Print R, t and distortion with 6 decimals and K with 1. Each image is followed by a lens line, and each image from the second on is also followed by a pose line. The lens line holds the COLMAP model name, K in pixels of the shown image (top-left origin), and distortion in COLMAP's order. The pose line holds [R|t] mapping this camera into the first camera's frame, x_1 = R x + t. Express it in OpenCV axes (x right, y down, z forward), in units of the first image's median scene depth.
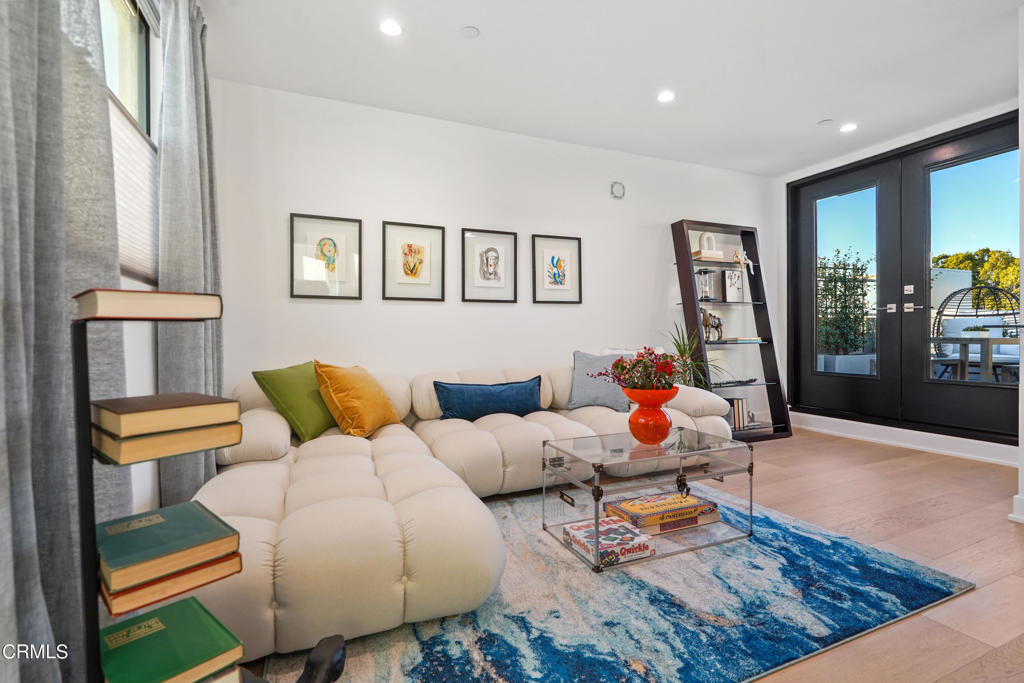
lens RADIAL K [[485.4, 0, 525.1], [0, 485.4, 337.1], [0, 0, 1]] dist [-0.008435, 0.002630]
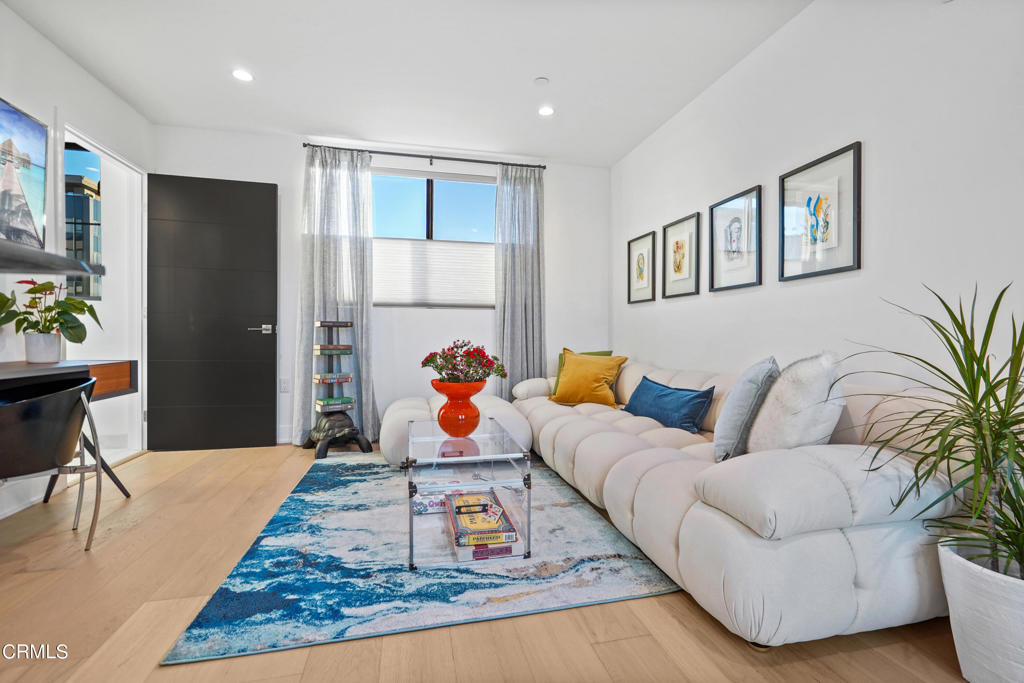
lens RADIAL K [[485.4, 0, 527.1], [0, 485.4, 339.9], [0, 0, 1]] dist [-0.008435, 0.002630]
pose [[-0.192492, 0.007155, -0.981272, 1.430211], [-0.008635, 0.999922, 0.008985, 0.012410], [0.981261, 0.010202, -0.192415, 1.563376]]
